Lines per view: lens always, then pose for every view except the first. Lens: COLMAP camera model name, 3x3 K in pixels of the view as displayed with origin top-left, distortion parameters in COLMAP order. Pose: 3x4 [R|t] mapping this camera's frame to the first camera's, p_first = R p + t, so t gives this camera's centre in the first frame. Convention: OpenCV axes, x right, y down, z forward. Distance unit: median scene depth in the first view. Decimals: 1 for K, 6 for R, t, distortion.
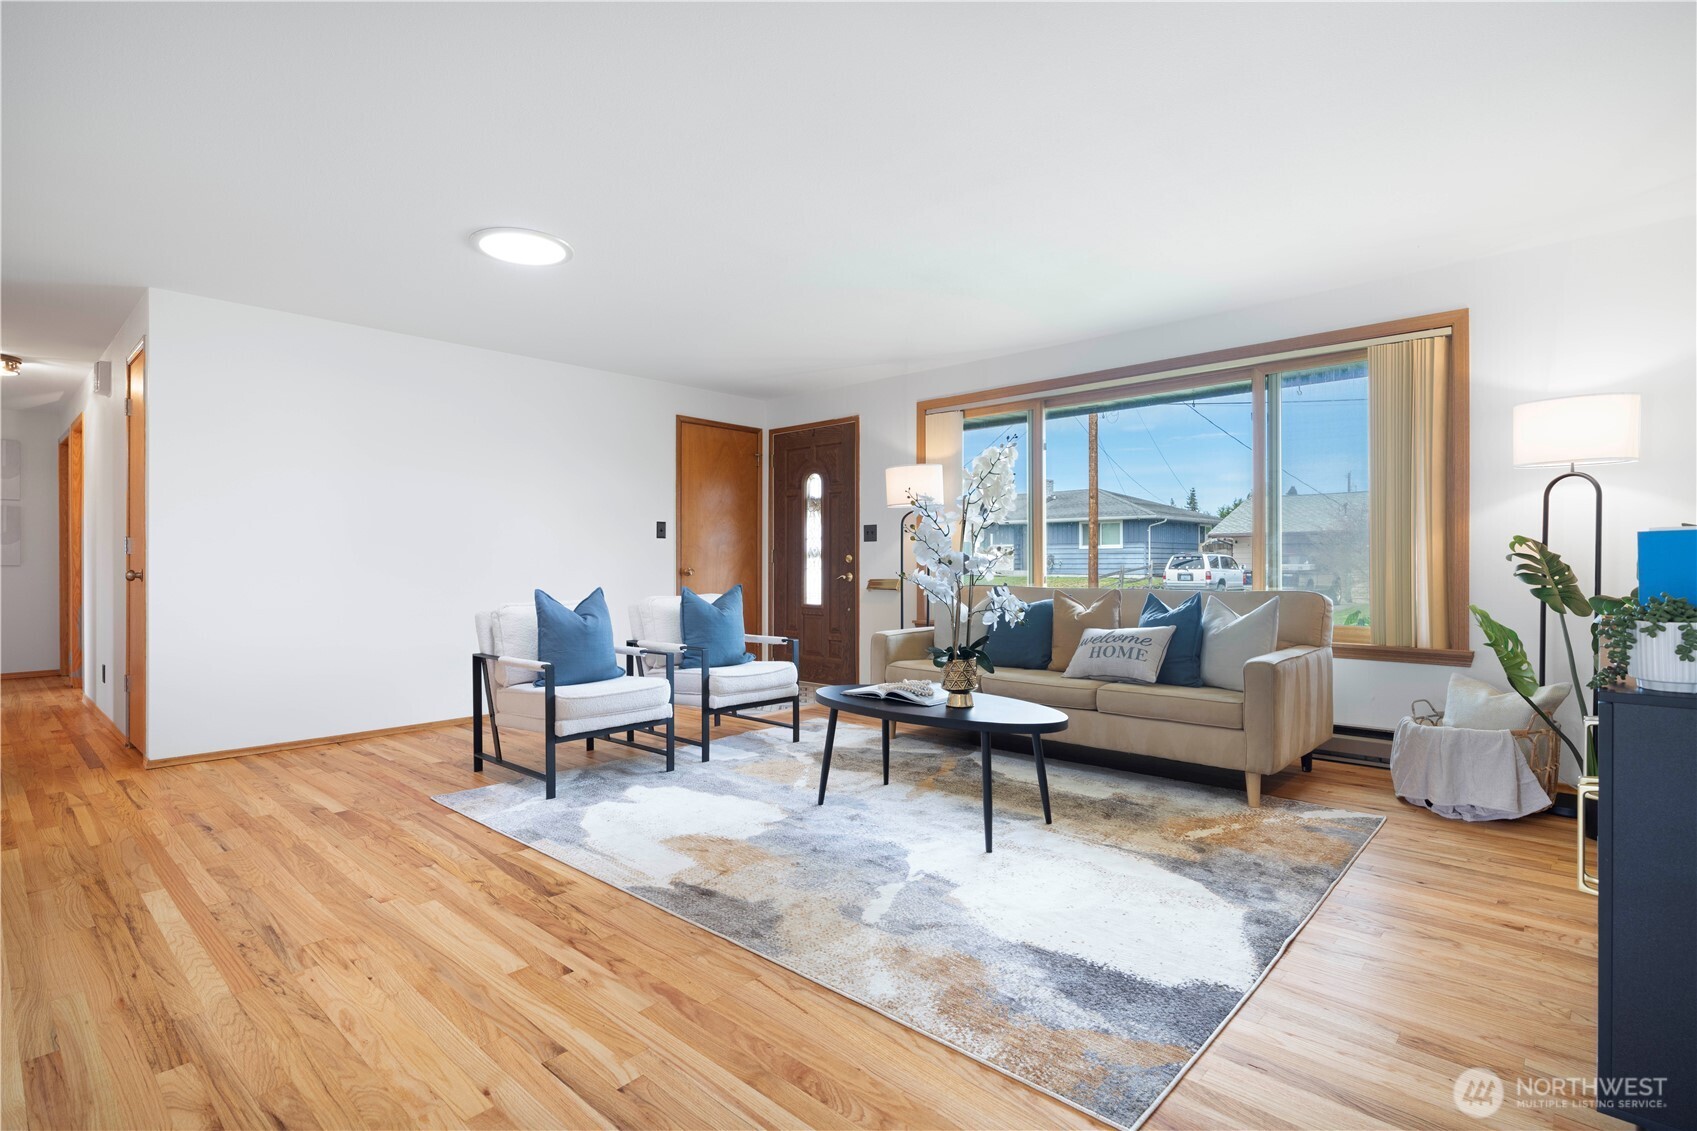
lens RADIAL K [[819.7, 0, 848.5], [0, 819.7, 565.5], [0, 0, 1]] dist [-0.001545, -0.000541]
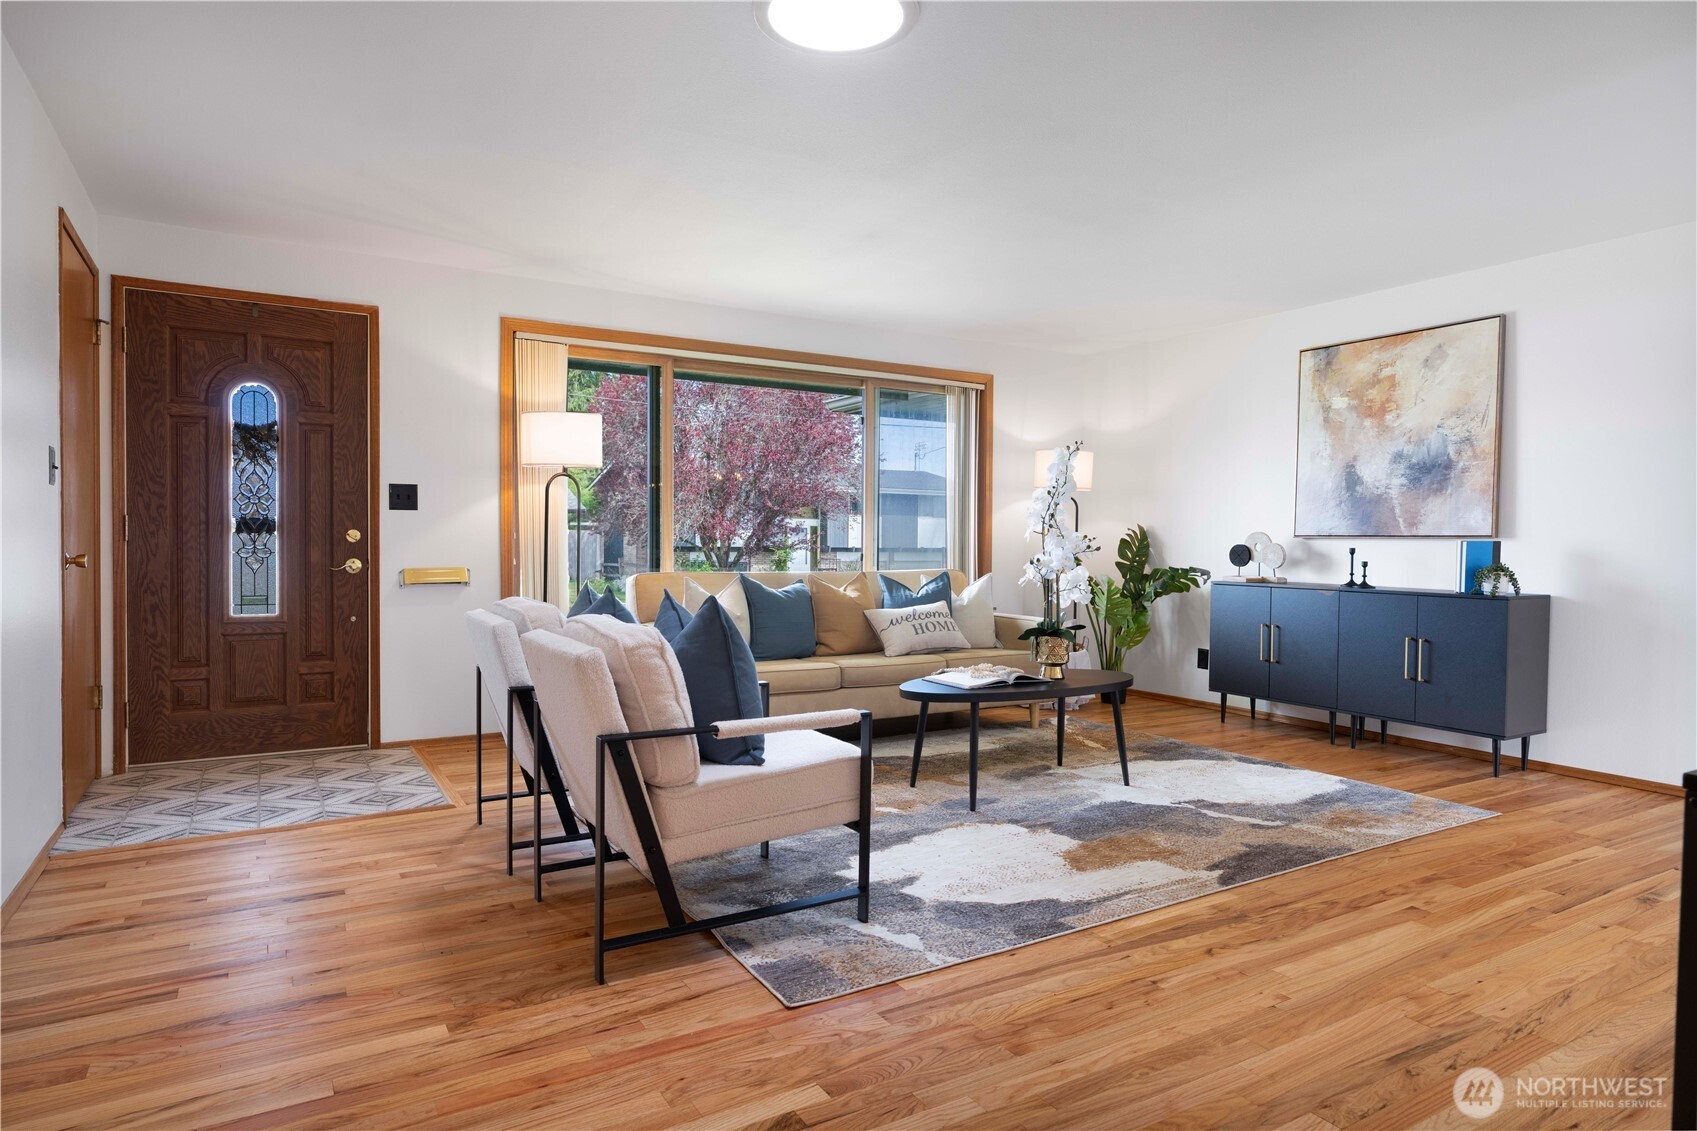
lens RADIAL K [[977.7, 0, 848.5], [0, 977.7, 565.5], [0, 0, 1]] dist [-0.002535, 0.002639]
pose [[0.283925, -0.019285, 0.958652, -1.267240], [-0.005612, 0.999747, 0.021774, -0.009196], [-0.958830, -0.011562, 0.283745, 0.928528]]
